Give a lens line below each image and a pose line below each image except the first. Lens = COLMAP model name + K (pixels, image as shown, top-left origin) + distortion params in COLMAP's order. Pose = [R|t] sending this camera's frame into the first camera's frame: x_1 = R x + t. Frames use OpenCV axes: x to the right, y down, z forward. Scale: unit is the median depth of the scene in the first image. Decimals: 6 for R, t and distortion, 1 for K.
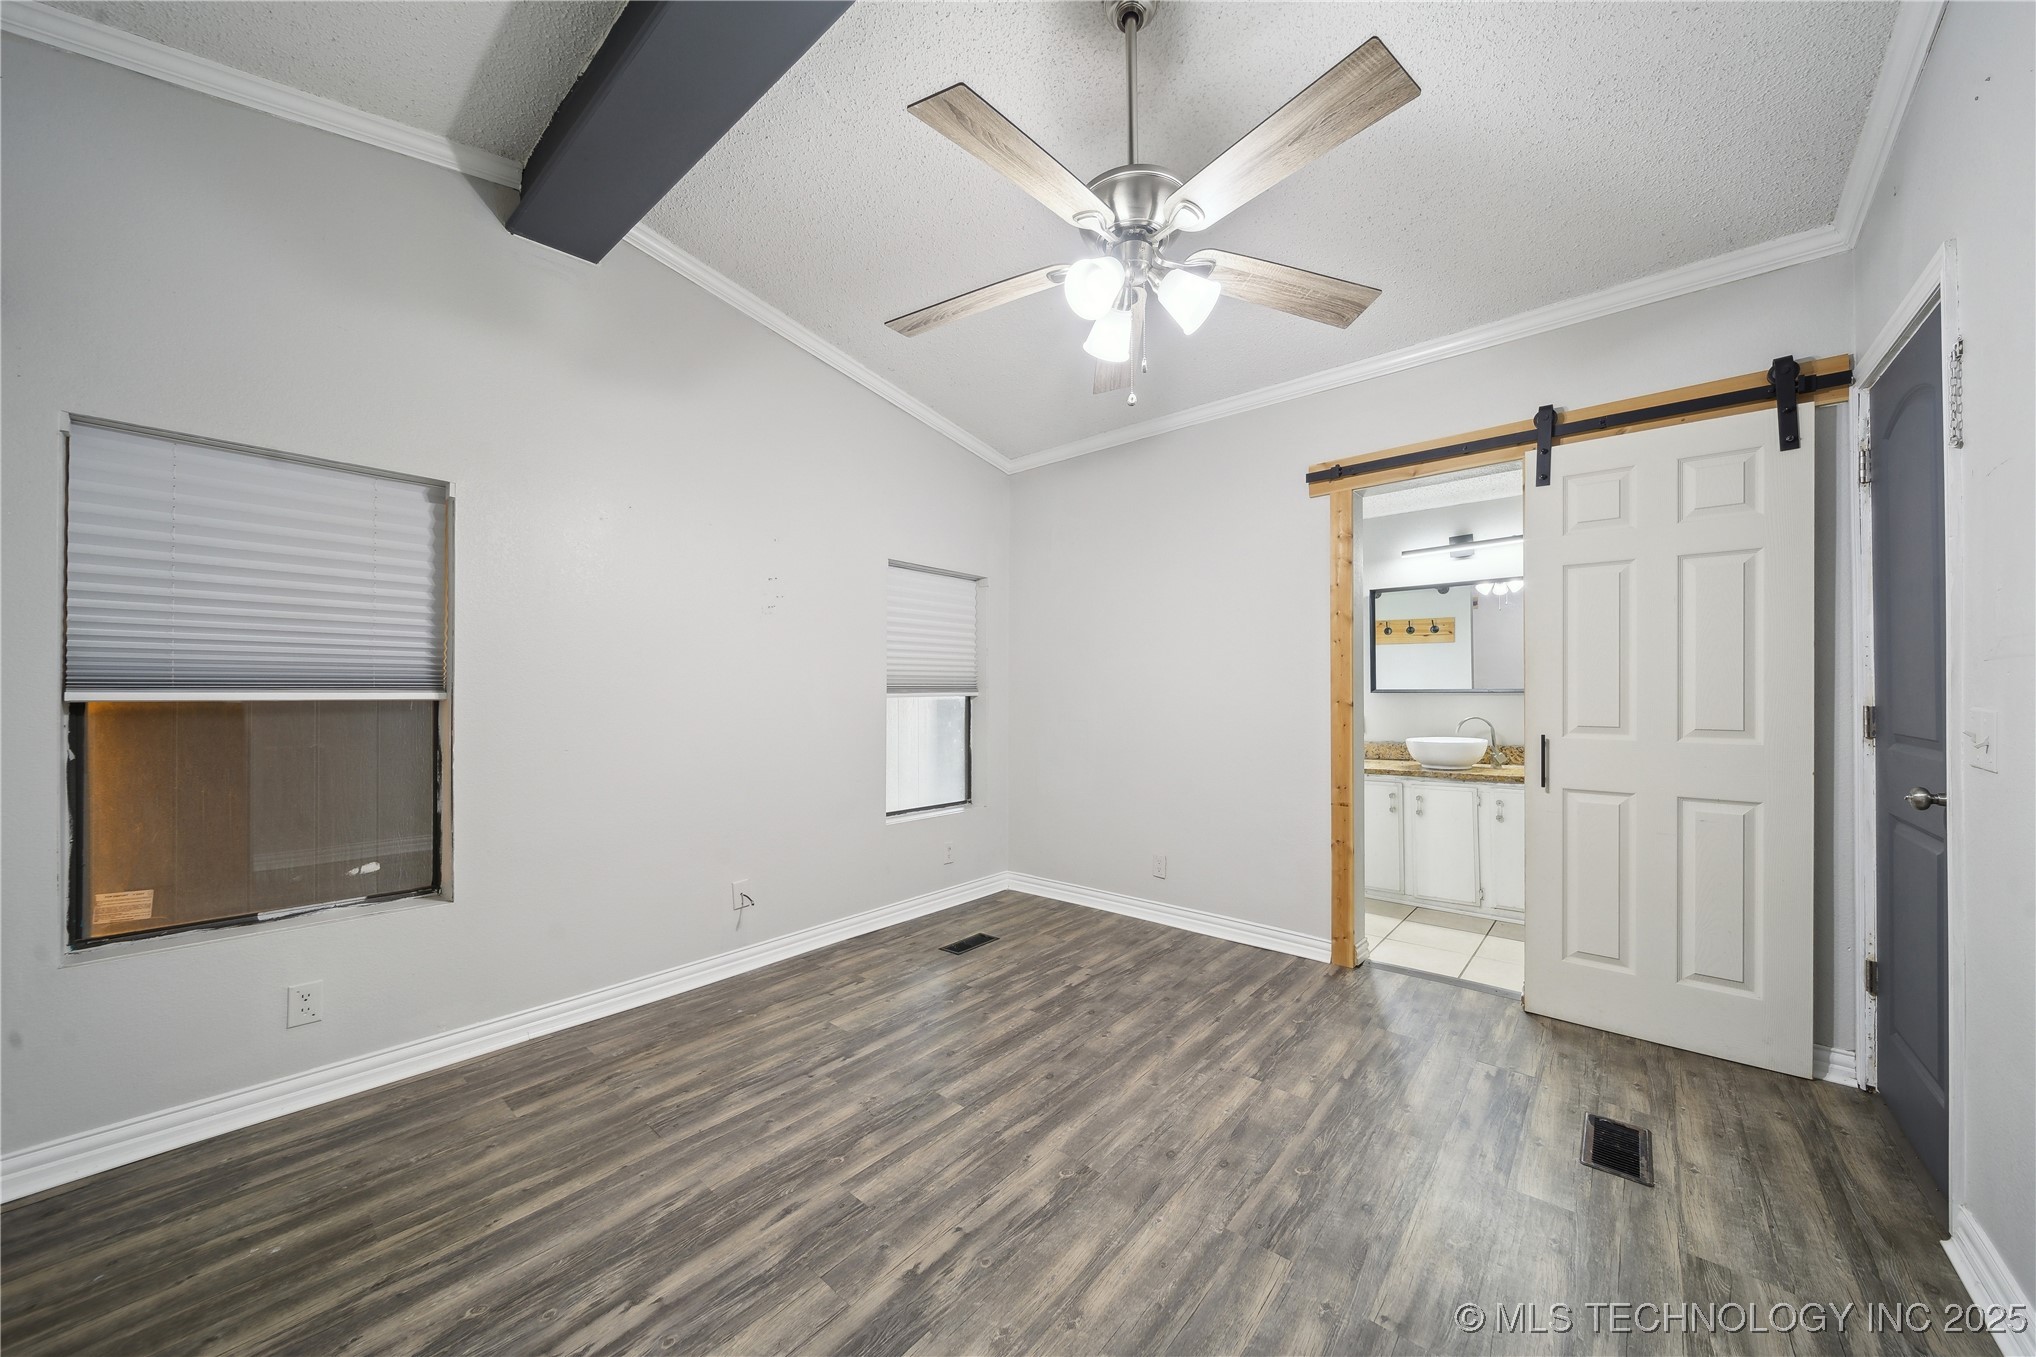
lens RADIAL K [[717.2, 0, 1016.7], [0, 717.2, 688.6], [0, 0, 1]] dist [-0.001597, -0.000685]
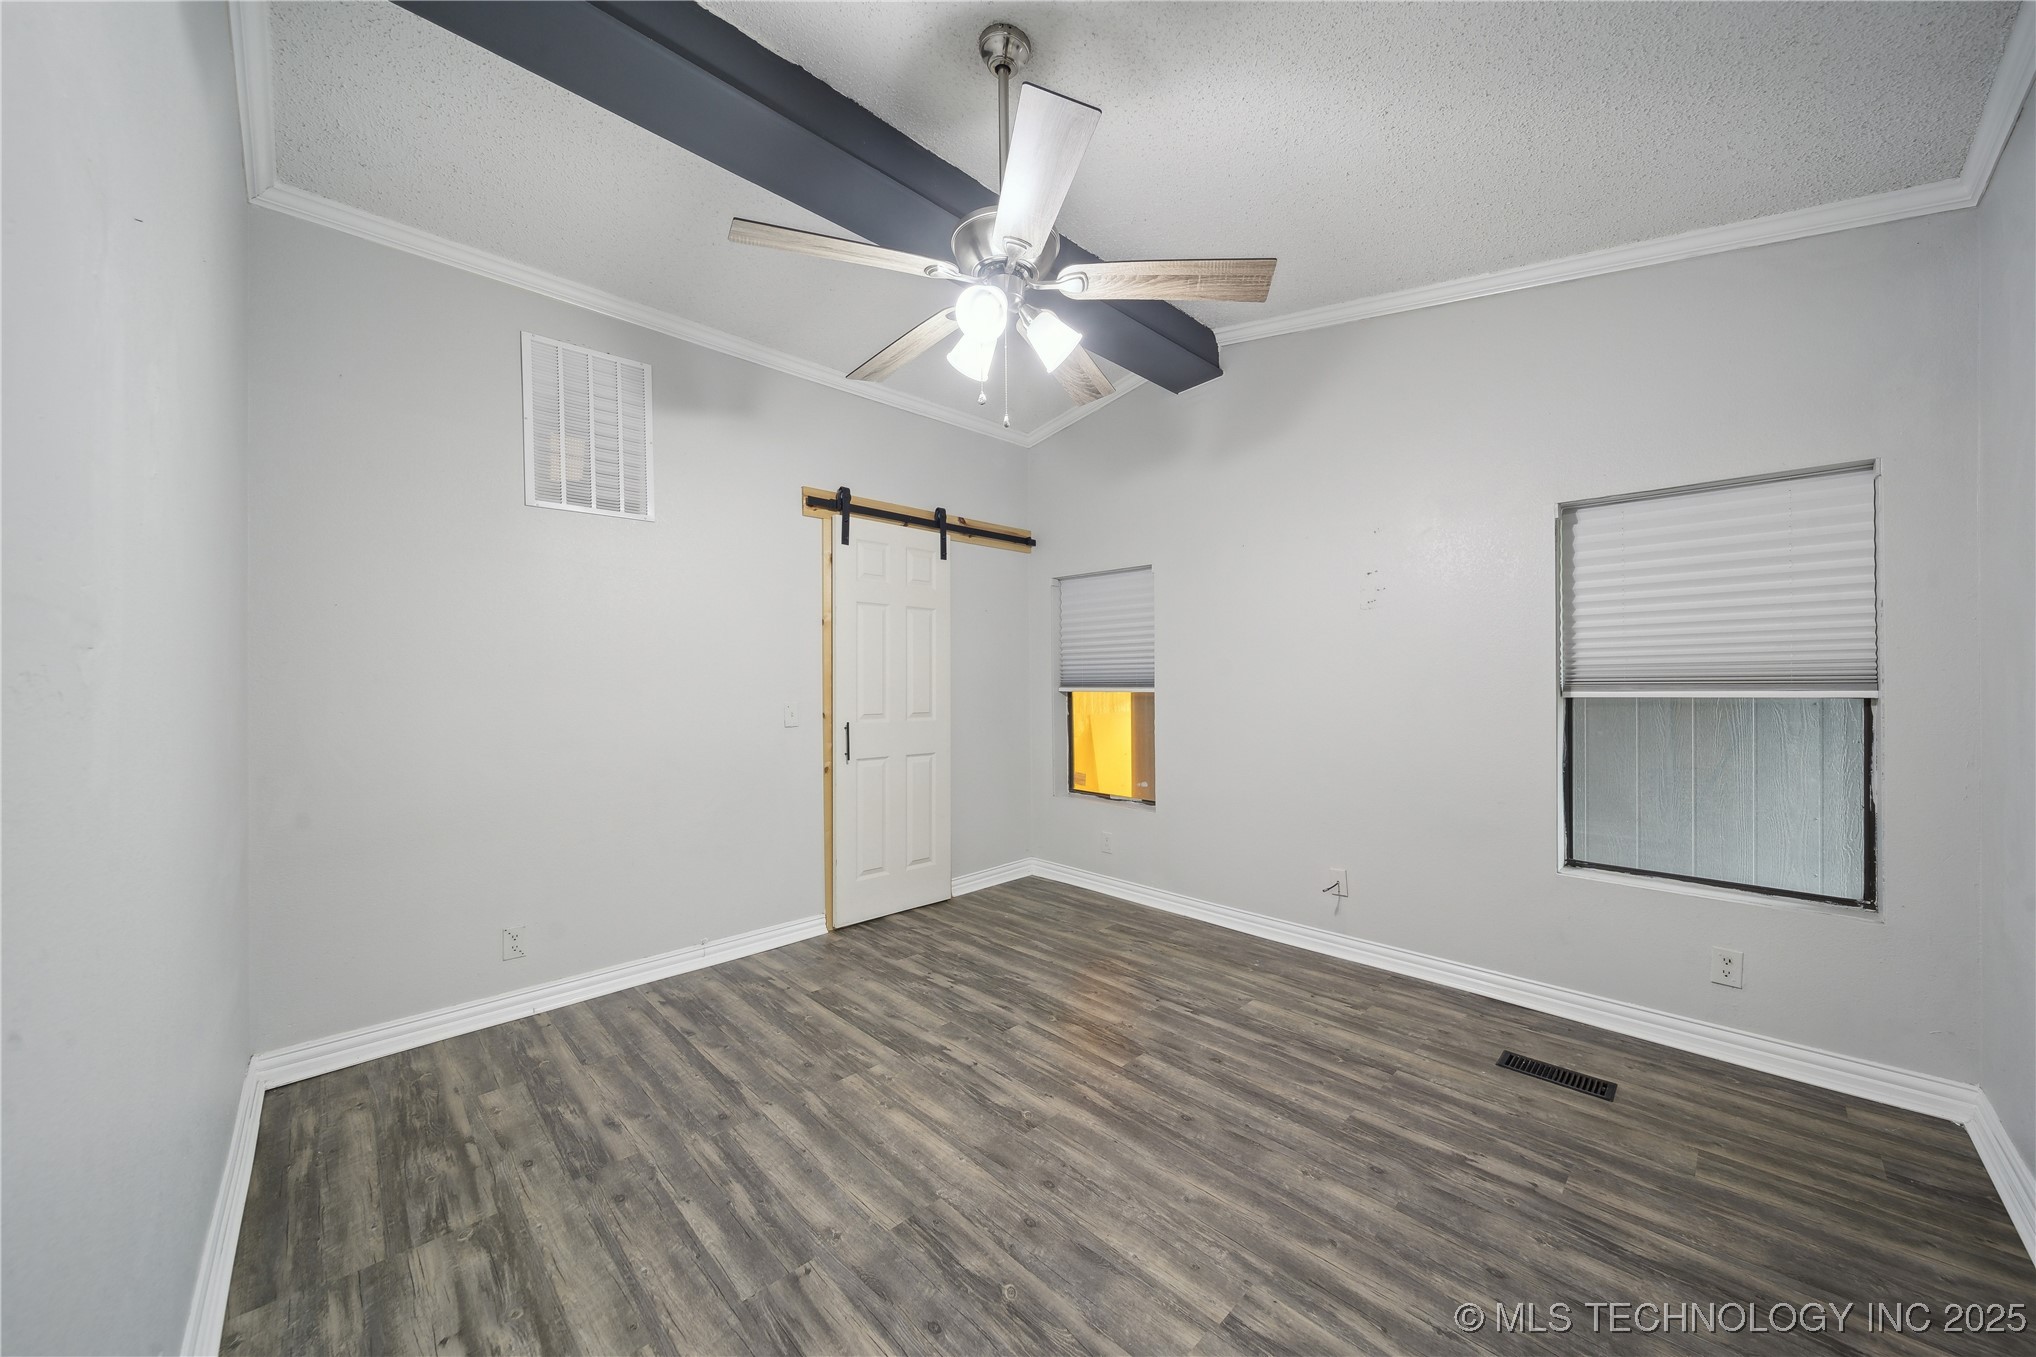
lens RADIAL K [[717.2, 0, 1019.5], [0, 717.2, 682.0], [0, 0, 1]] dist [-0.001597, -0.000685]
pose [[-0.093852, -0.001714, -0.995585, 1.007703], [0.007060, 0.999972, -0.002387, -0.008423], [0.995561, -0.007253, -0.093838, 0.916699]]
